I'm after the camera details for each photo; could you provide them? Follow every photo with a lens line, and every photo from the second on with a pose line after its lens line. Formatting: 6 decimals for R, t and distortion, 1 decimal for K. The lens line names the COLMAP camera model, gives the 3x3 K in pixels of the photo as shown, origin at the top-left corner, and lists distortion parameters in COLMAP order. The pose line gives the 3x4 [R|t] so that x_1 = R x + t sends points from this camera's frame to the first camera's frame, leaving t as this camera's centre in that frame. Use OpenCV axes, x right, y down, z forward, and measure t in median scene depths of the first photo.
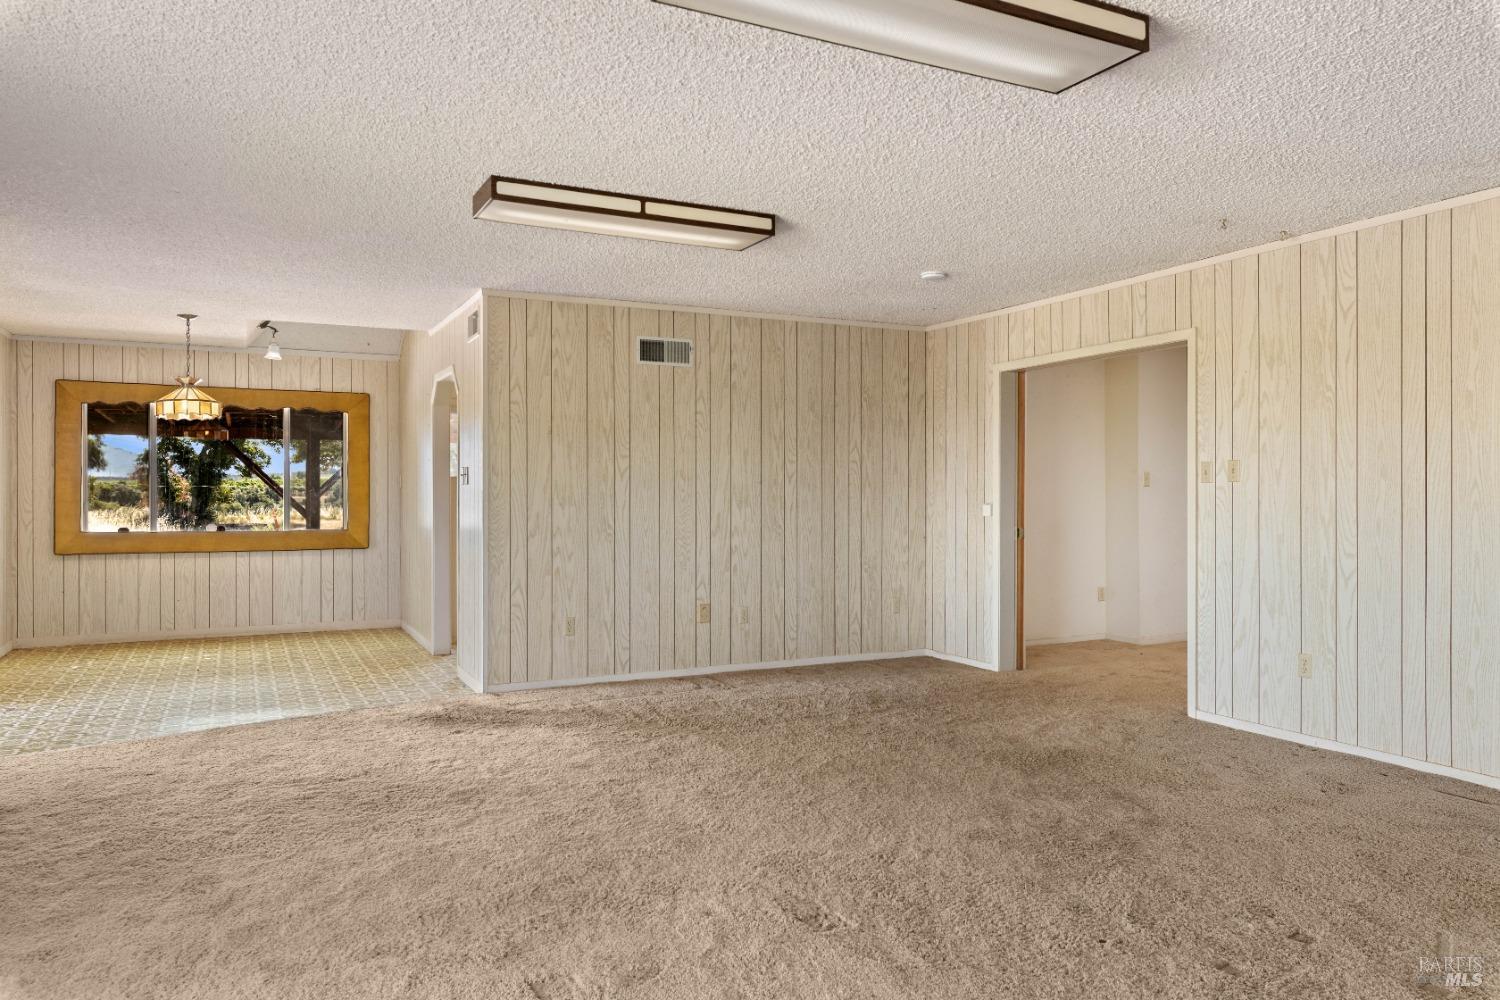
lens RADIAL K [[1026.8, 0, 754.8], [0, 1026.8, 504.5], [0, 0, 1]] dist [0.008885, 0.002350]
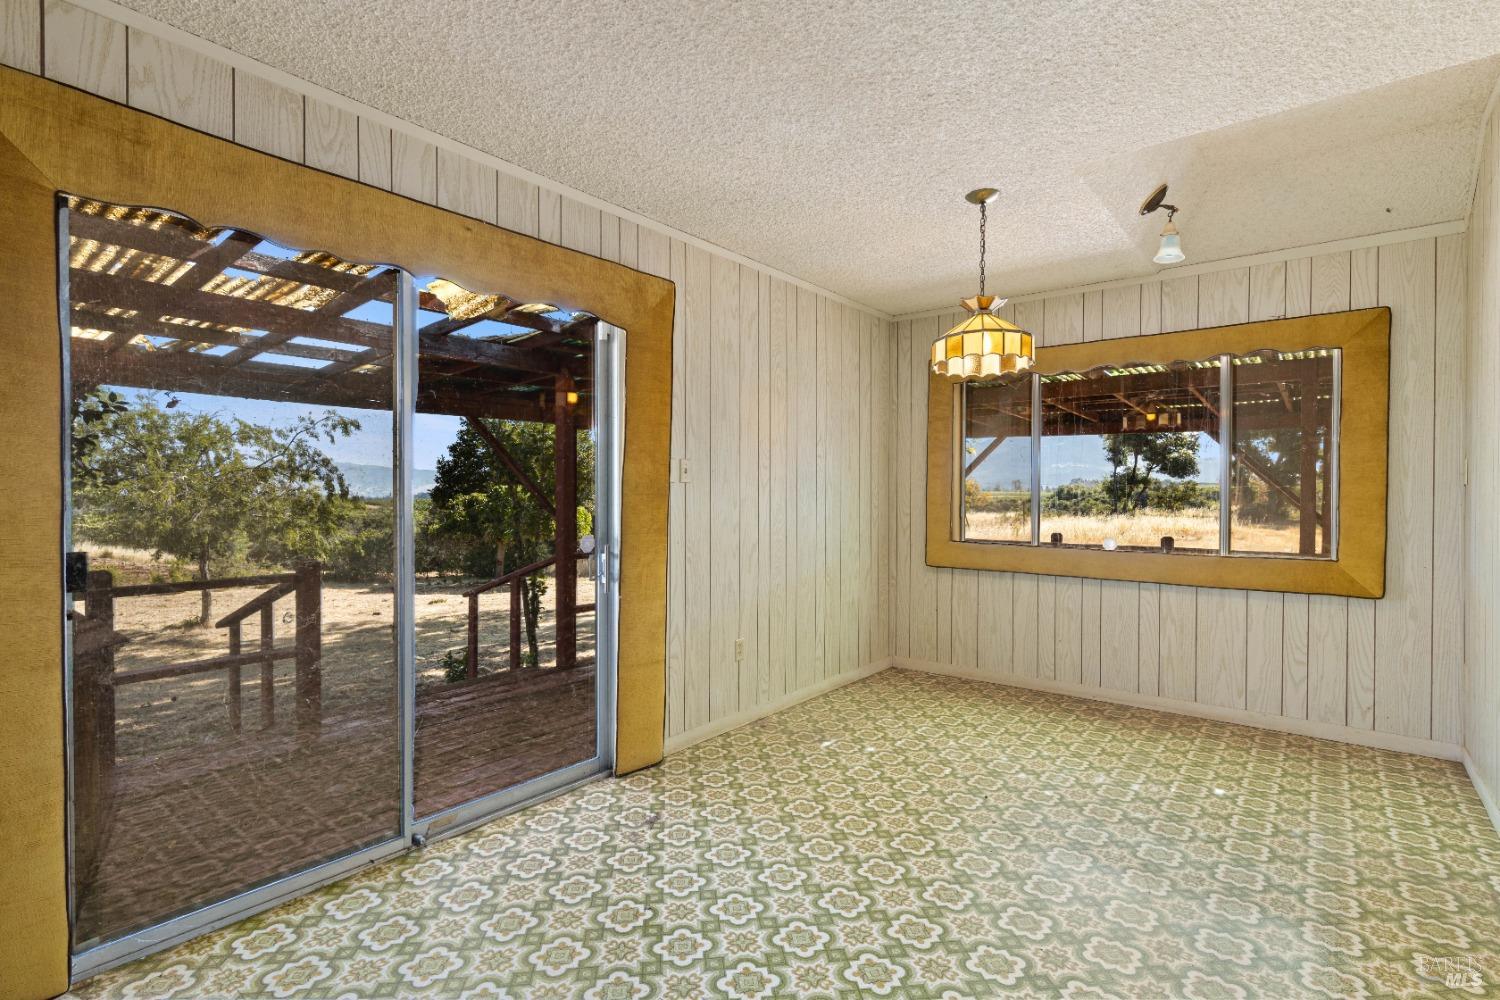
lens RADIAL K [[723.3, 0, 755.6], [0, 723.3, 498.7], [0, 0, 1]] dist [0.000355, 0.000313]
pose [[0.419814, 0.009343, -0.907562, -0.242844], [-0.014329, 0.999891, 0.003665, -0.008243], [0.907497, 0.011466, 0.419902, 0.766386]]
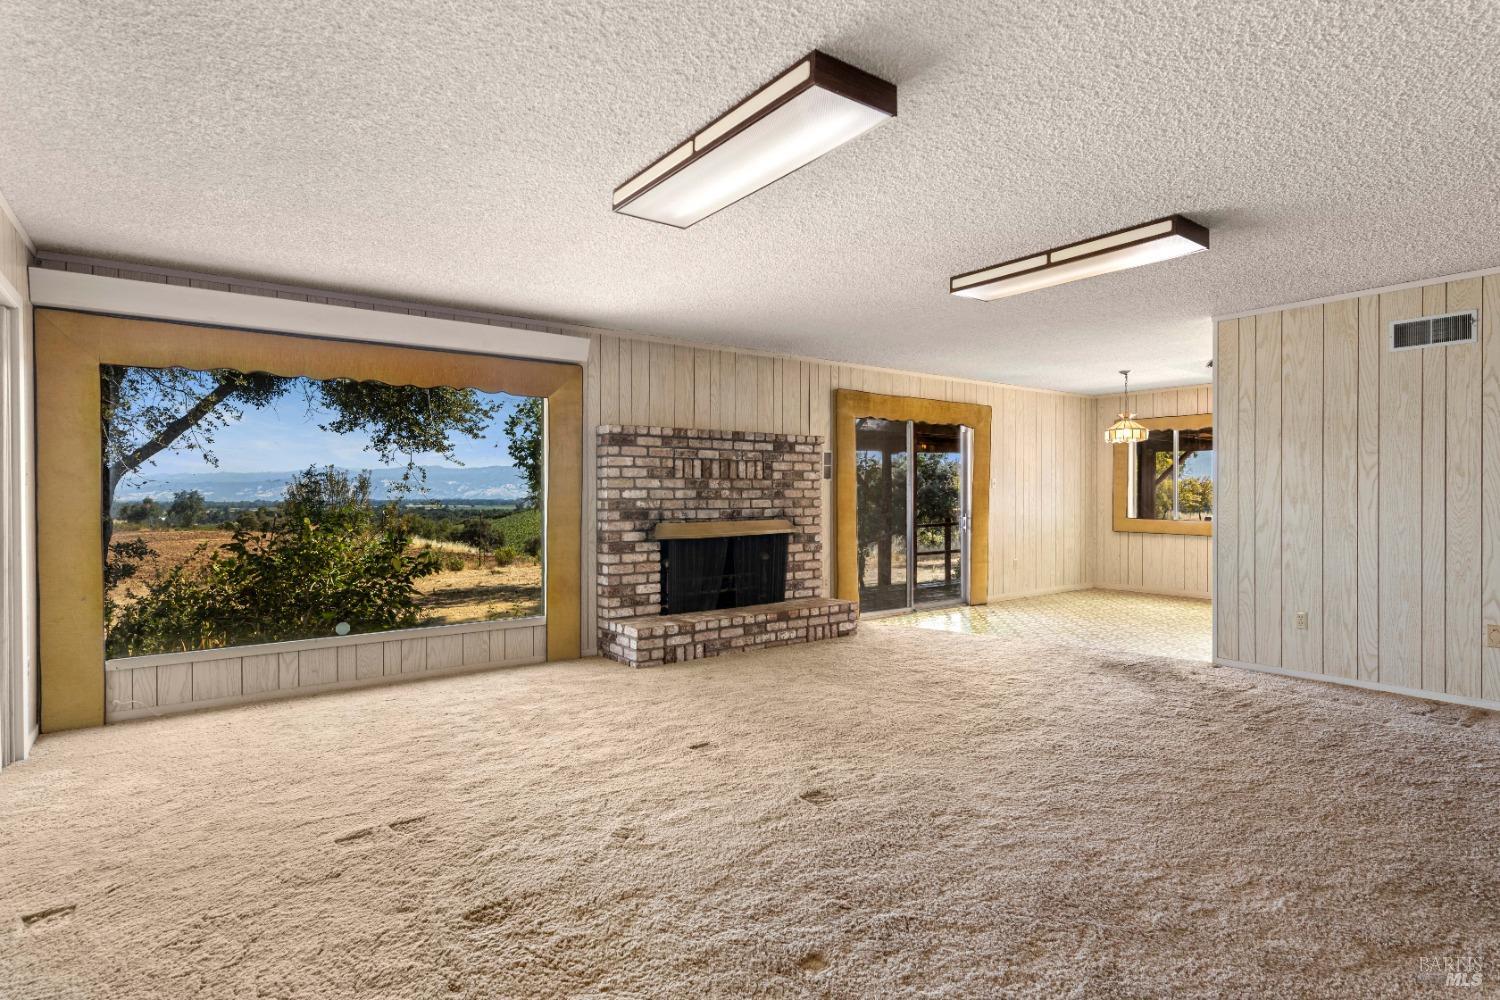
lens RADIAL K [[764.9, 0, 764.1], [0, 764.9, 494.6], [0, 0, 1]] dist [0.003147, -0.001133]
pose [[0.182343, 0.000681, -0.983235, 0.466342], [-0.010418, 0.999945, -0.001239, -0.001241], [0.983180, 0.010469, 0.182340, 0.319448]]
